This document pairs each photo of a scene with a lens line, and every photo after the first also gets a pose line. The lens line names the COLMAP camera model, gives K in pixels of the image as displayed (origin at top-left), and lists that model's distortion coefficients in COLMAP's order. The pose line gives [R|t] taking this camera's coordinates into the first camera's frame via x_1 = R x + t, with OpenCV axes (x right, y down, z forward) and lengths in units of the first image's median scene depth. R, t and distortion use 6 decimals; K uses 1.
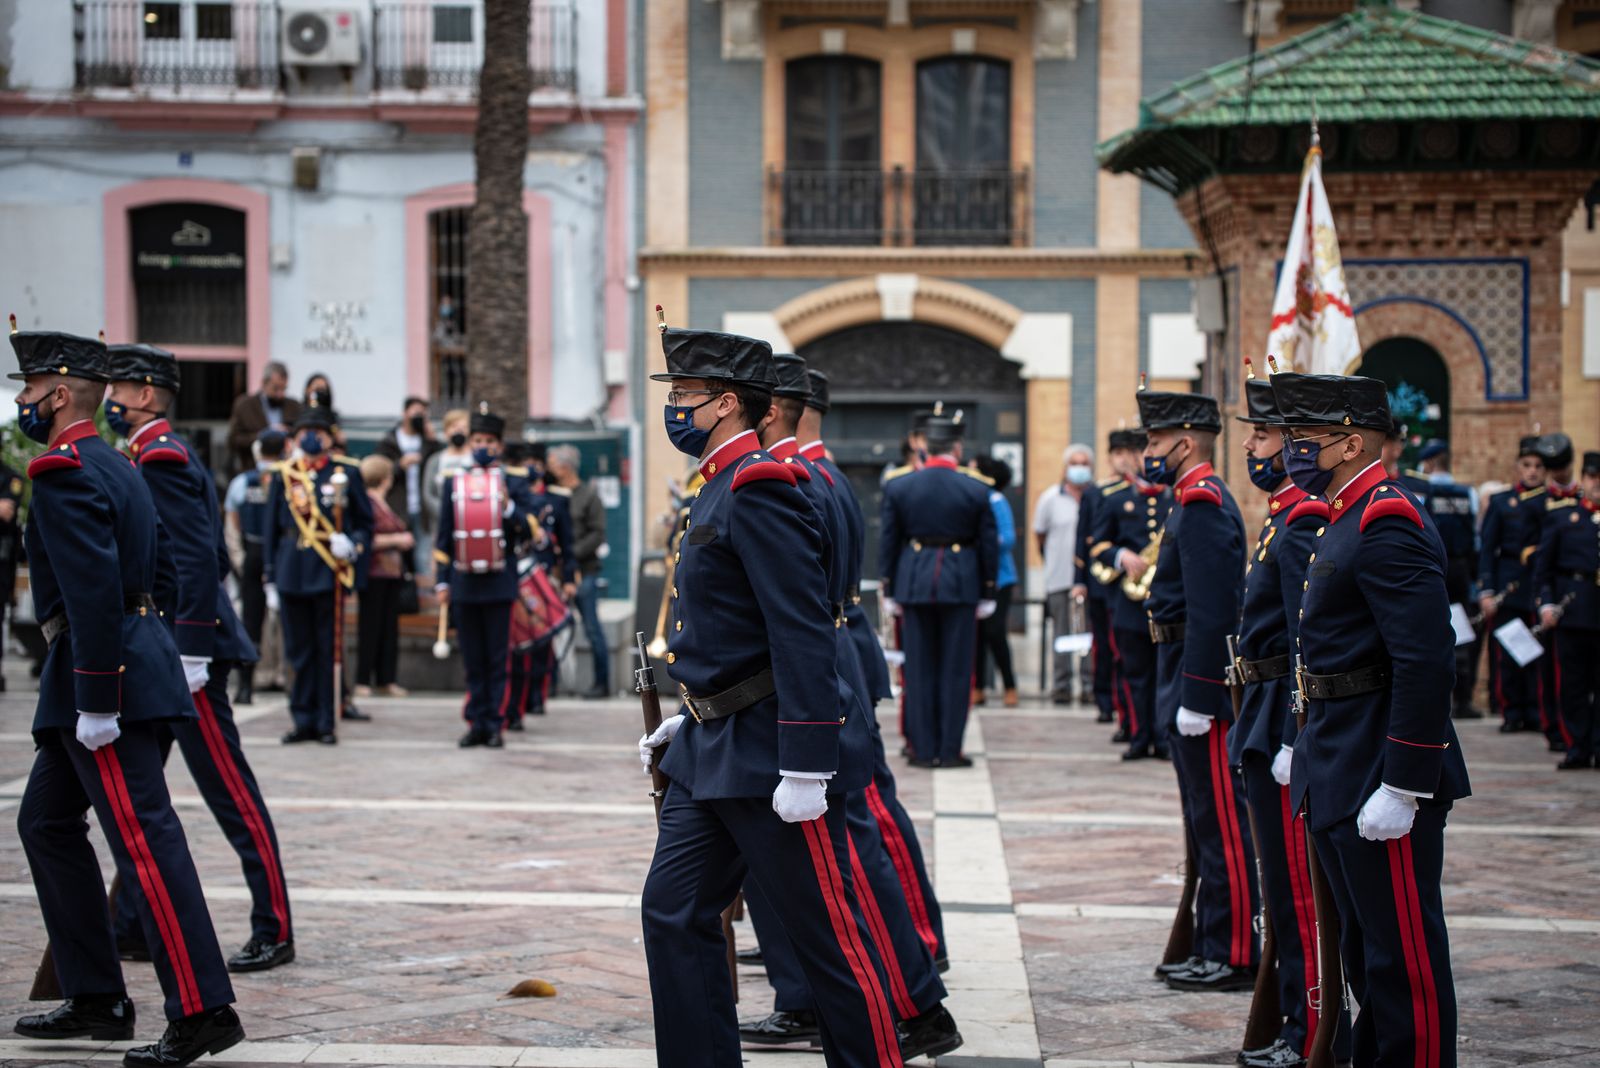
lens RADIAL K [[3004.0, 0, 800.0], [0, 3004.0, 534.0], [0, 0, 1]] dist [0.165579, 0.239064]
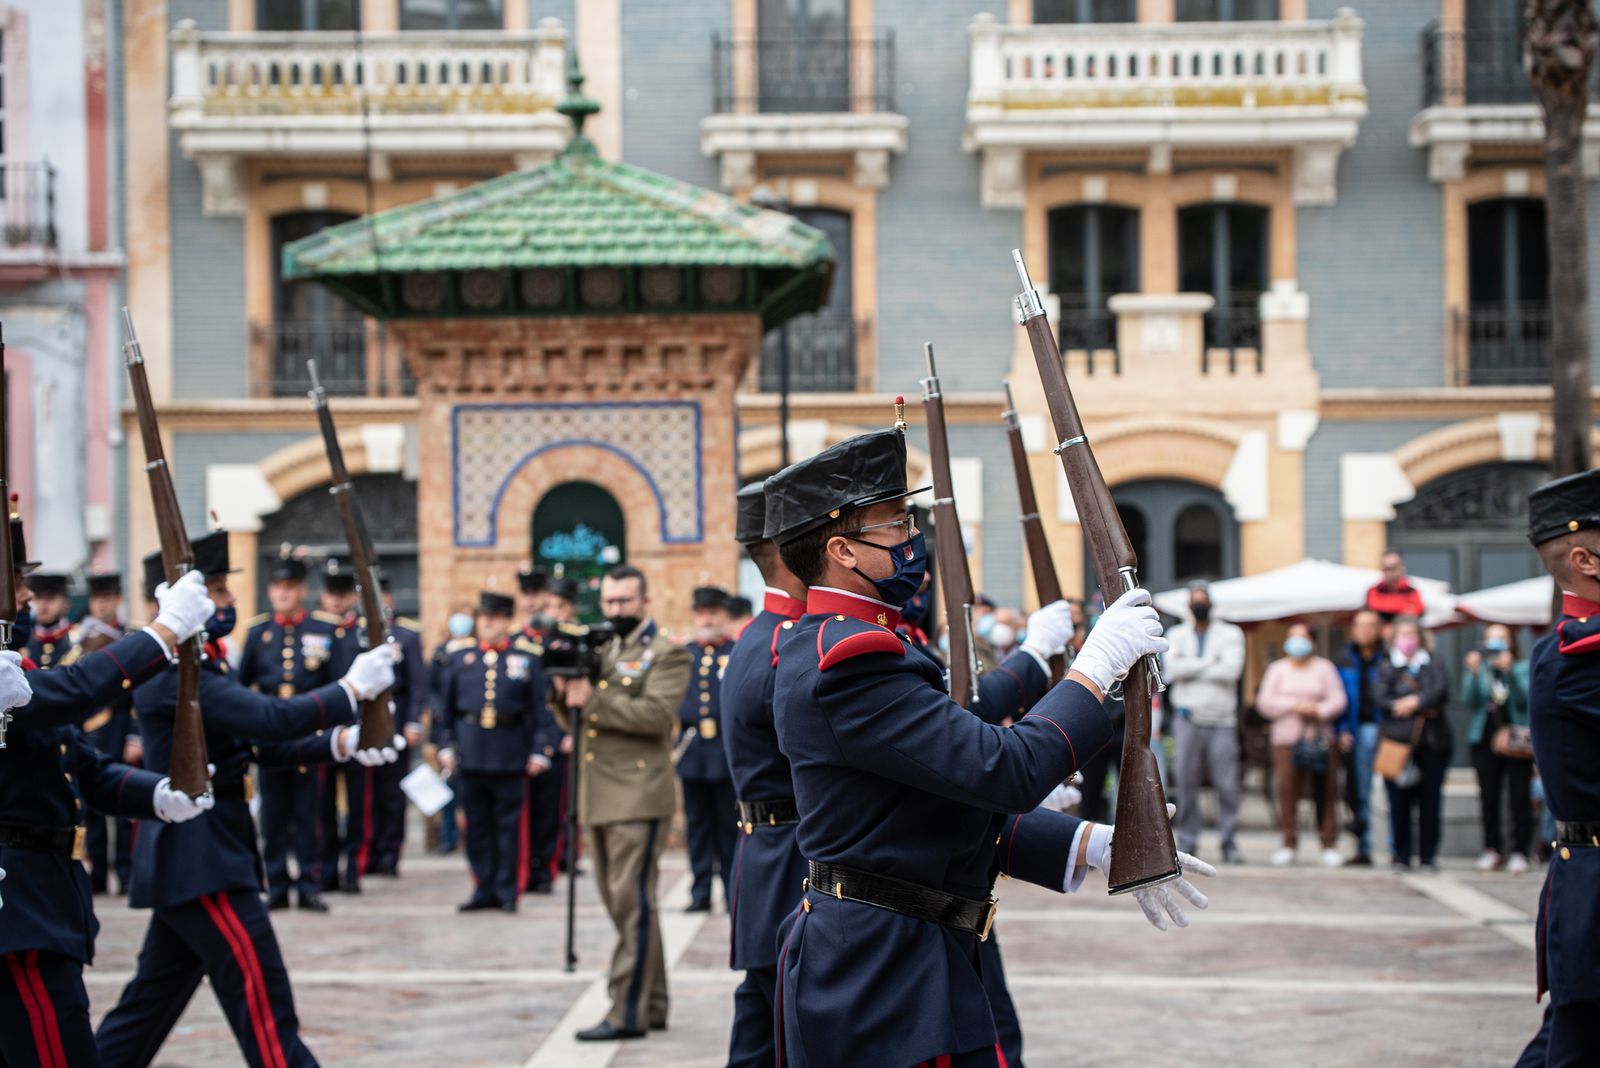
lens RADIAL K [[2999.2, 0, 800.0], [0, 2999.2, 534.0], [0, 0, 1]] dist [0.057810, 0.144766]
pose [[0.999638, -0.013237, 0.023404, 0.248746], [0.014434, 0.998557, -0.051730, 0.005050], [-0.022686, 0.052049, 0.998387, 0.008458]]
